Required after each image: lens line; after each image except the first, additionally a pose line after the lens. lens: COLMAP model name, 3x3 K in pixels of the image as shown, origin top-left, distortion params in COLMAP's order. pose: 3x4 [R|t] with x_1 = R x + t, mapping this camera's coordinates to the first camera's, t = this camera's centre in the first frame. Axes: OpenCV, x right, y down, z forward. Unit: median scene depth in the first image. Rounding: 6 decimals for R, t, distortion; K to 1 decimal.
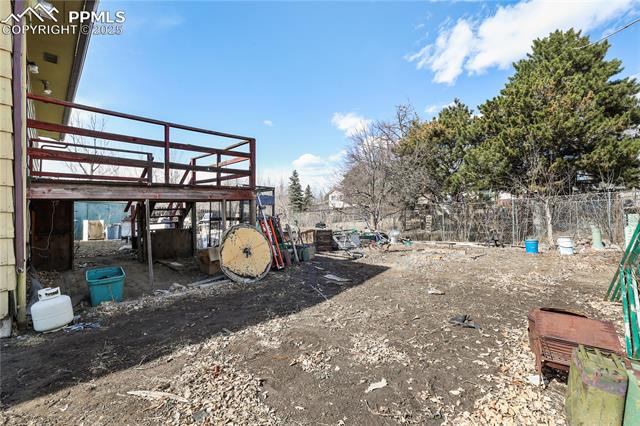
lens RADIAL K [[278.5, 0, 321.9], [0, 278.5, 211.0], [0, 0, 1]] dist [-0.041790, 0.013305]
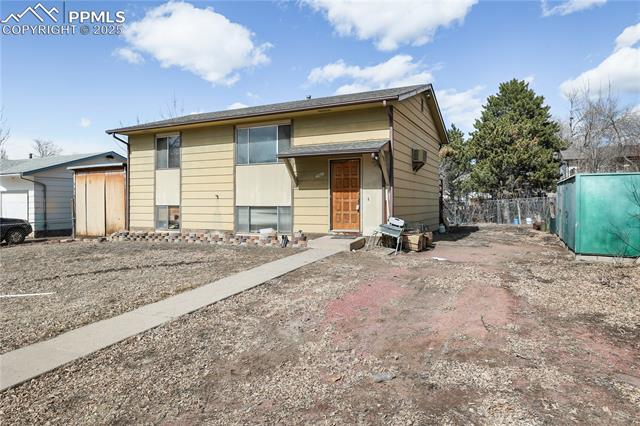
lens RADIAL K [[405.0, 0, 320.0], [0, 405.0, 213.0], [0, 0, 1]] dist [0.004165, 0.001059]
pose [[0.952150, -0.005408, 0.305582, -1.020983], [0.004010, 0.999978, 0.005205, 0.024566], [-0.305603, -0.003731, 0.952152, -0.968161]]
